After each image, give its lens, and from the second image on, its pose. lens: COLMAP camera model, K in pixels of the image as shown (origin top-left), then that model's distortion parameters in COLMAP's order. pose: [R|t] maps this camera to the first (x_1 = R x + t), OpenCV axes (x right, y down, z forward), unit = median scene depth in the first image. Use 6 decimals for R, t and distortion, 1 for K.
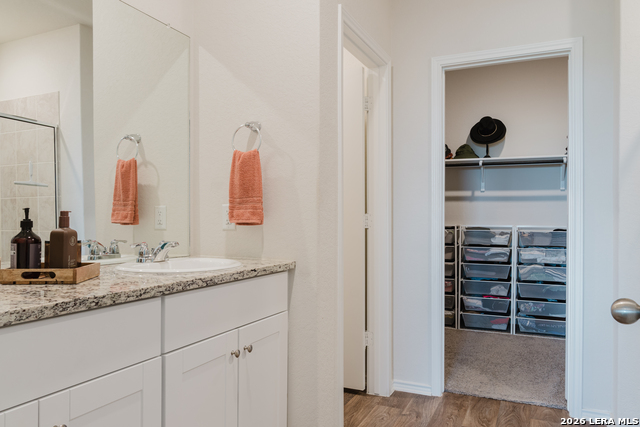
lens RADIAL K [[473.8, 0, 322.7], [0, 473.8, 210.4], [0, 0, 1]] dist [-0.018689, 0.016591]
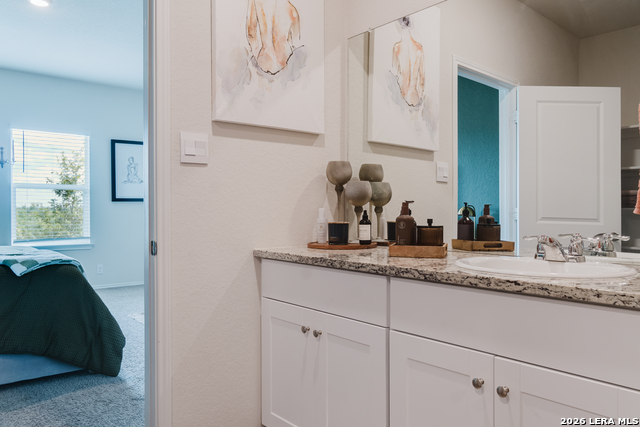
lens RADIAL K [[473.8, 0, 326.1], [0, 473.8, 217.6], [0, 0, 1]] dist [-0.018689, 0.016591]
pose [[-0.423780, 0.005285, -0.905750, 0.721431], [0.011580, 0.999933, 0.000416, 0.039282], [0.905691, -0.010312, -0.423813, 1.313438]]
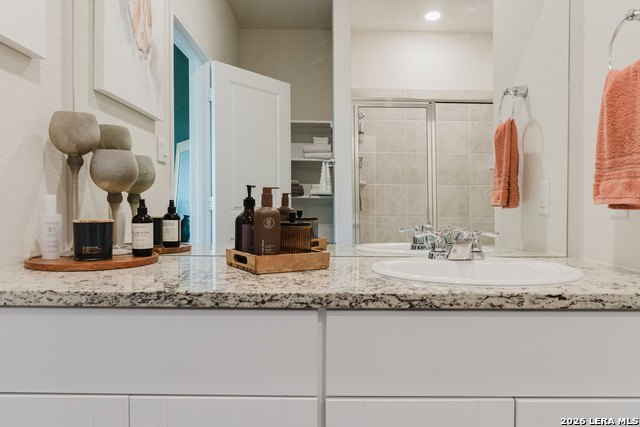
lens RADIAL K [[473.8, 0, 321.2], [0, 473.8, 211.0], [0, 0, 1]] dist [-0.018689, 0.016591]
pose [[0.409766, 0.012274, -0.912108, 0.263834], [0.013647, 0.999715, 0.019584, 0.027381], [0.912089, -0.020472, 0.409482, 0.712020]]
